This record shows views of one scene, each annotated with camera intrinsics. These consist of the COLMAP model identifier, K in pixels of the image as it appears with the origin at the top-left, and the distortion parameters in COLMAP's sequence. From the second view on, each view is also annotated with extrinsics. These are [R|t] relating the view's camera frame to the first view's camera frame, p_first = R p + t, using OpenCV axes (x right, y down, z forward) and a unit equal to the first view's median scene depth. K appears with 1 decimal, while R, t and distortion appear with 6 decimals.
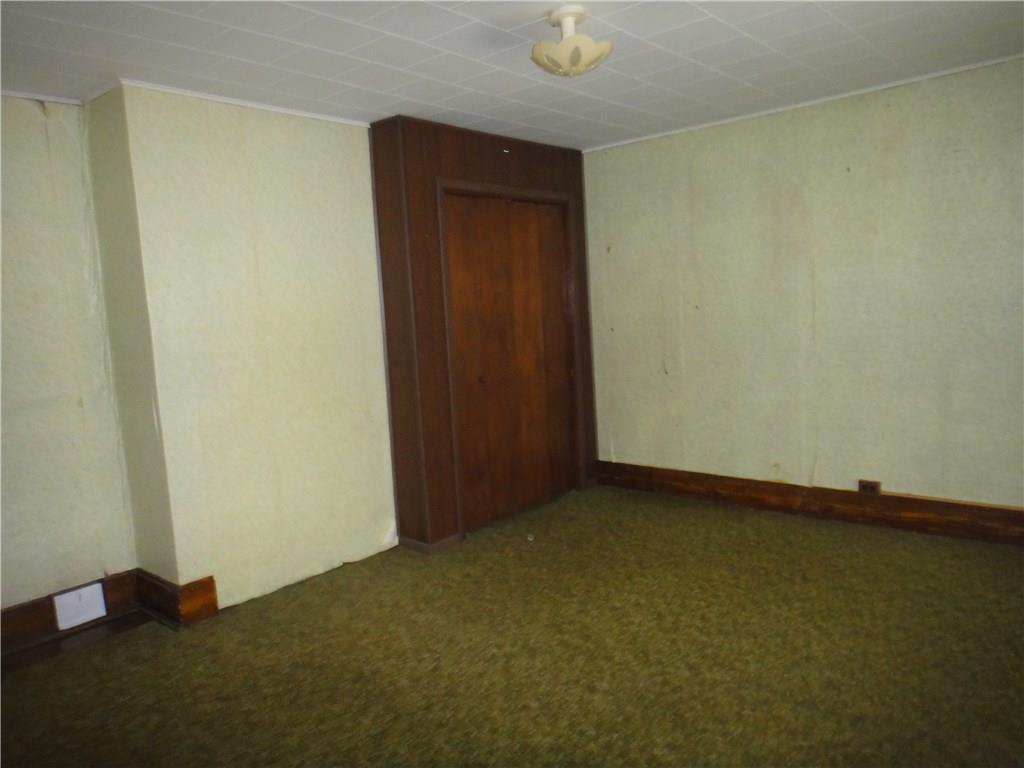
lens RADIAL K [[716.0, 0, 517.7], [0, 716.0, 384.1], [0, 0, 1]] dist [-0.032780, 0.000399]
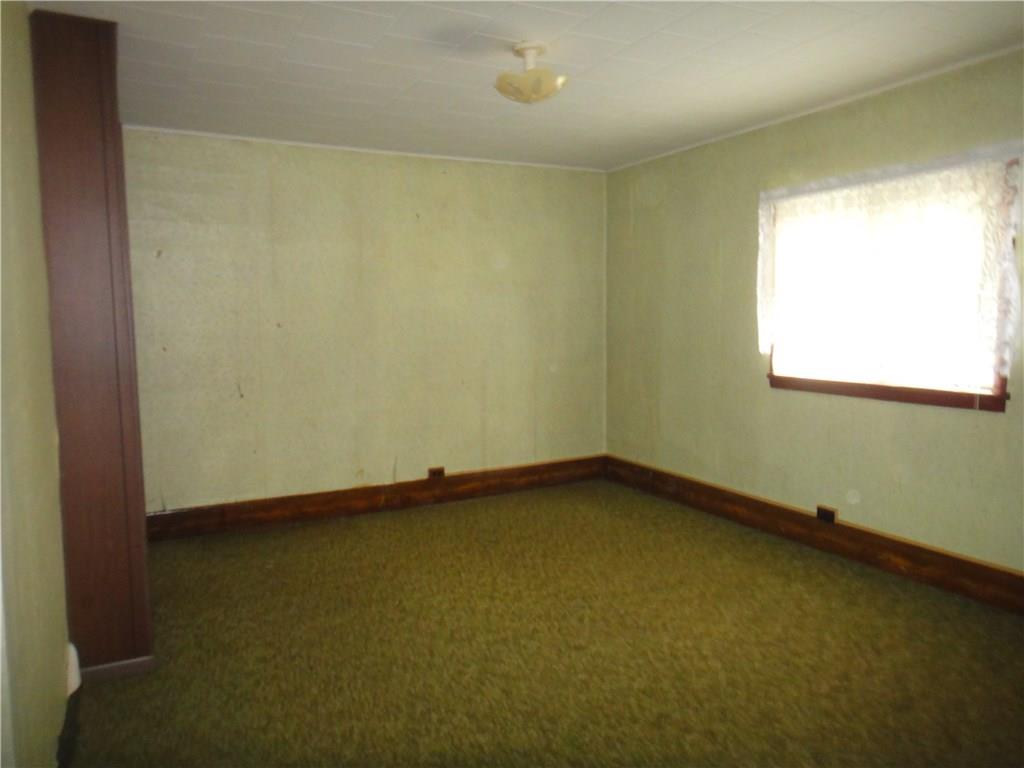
lens RADIAL K [[716.0, 0, 517.7], [0, 716.0, 384.1], [0, 0, 1]] dist [-0.032780, 0.000399]
pose [[0.346912, -0.040632, 0.937017, -0.641905], [0.092151, 0.995704, 0.009060, -0.008405], [-0.933359, 0.083204, 0.349166, 0.427712]]
